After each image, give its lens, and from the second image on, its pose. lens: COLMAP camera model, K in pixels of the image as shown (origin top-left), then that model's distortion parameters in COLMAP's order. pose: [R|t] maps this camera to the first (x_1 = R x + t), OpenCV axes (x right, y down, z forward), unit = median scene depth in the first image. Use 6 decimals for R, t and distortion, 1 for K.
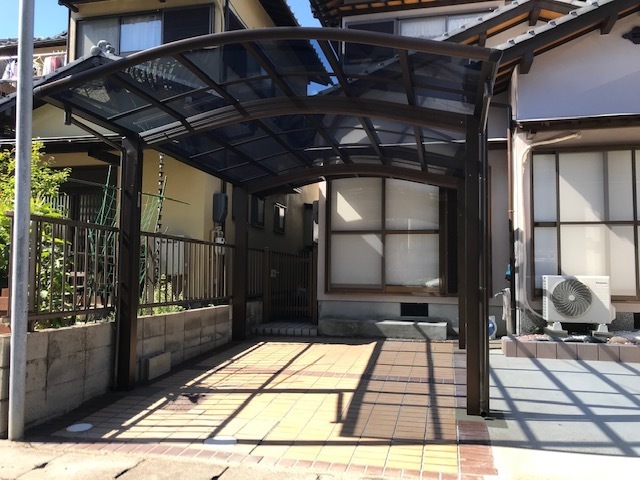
lens RADIAL K [[529.5, 0, 320.0], [0, 529.5, 240.0], [0, 0, 1]] dist [0.043175, -0.010998]
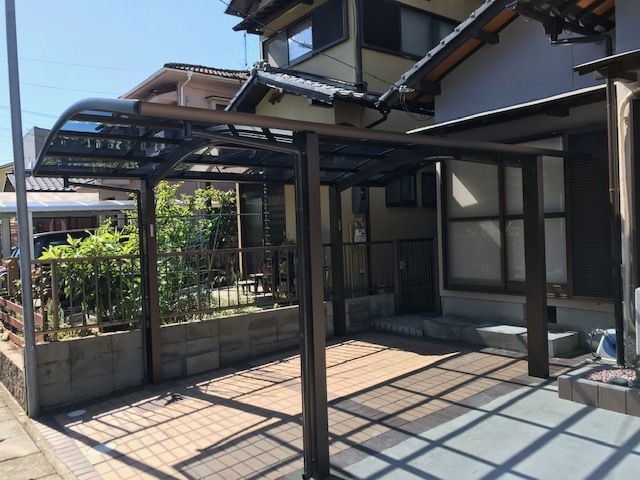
lens RADIAL K [[529.5, 0, 320.0], [0, 529.5, 240.0], [0, 0, 1]] dist [0.043175, -0.010998]
pose [[0.771886, -0.031767, -0.634966, 0.813444], [0.087997, 0.994476, 0.057219, -0.101067], [0.629641, -0.100041, 0.770418, 0.338752]]
